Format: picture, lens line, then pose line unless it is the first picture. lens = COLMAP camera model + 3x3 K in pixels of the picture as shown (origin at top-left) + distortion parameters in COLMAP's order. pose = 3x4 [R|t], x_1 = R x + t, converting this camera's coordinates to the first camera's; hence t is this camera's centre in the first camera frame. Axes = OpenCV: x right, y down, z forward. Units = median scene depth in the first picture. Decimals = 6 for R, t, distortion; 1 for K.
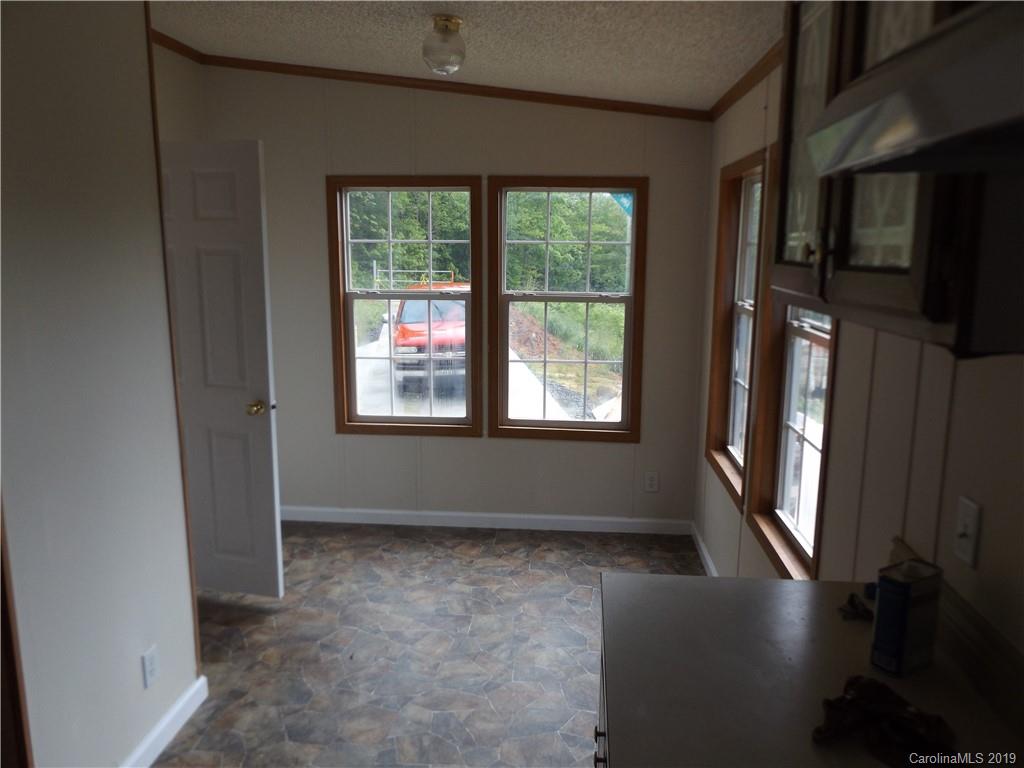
lens RADIAL K [[743.1, 0, 512.0], [0, 743.1, 384.0], [0, 0, 1]] dist [-0.003869, 0.000277]
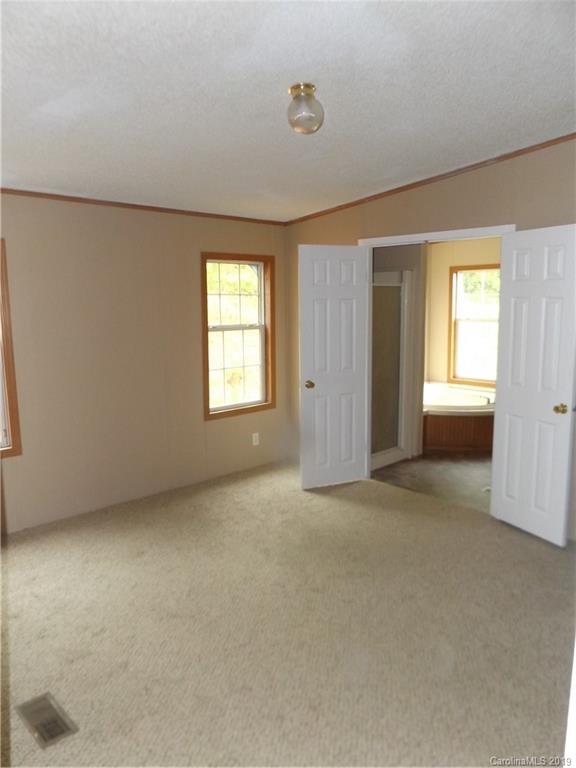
lens RADIAL K [[572.3, 0, 289.7], [0, 572.3, 379.8], [0, 0, 1]] dist [-0.016461, 0.005339]
pose [[0.650496, -0.114210, 0.750873, -0.816674], [0.142514, 0.989424, 0.027031, -0.022371], [-0.746019, 0.089426, 0.659893, 0.098002]]
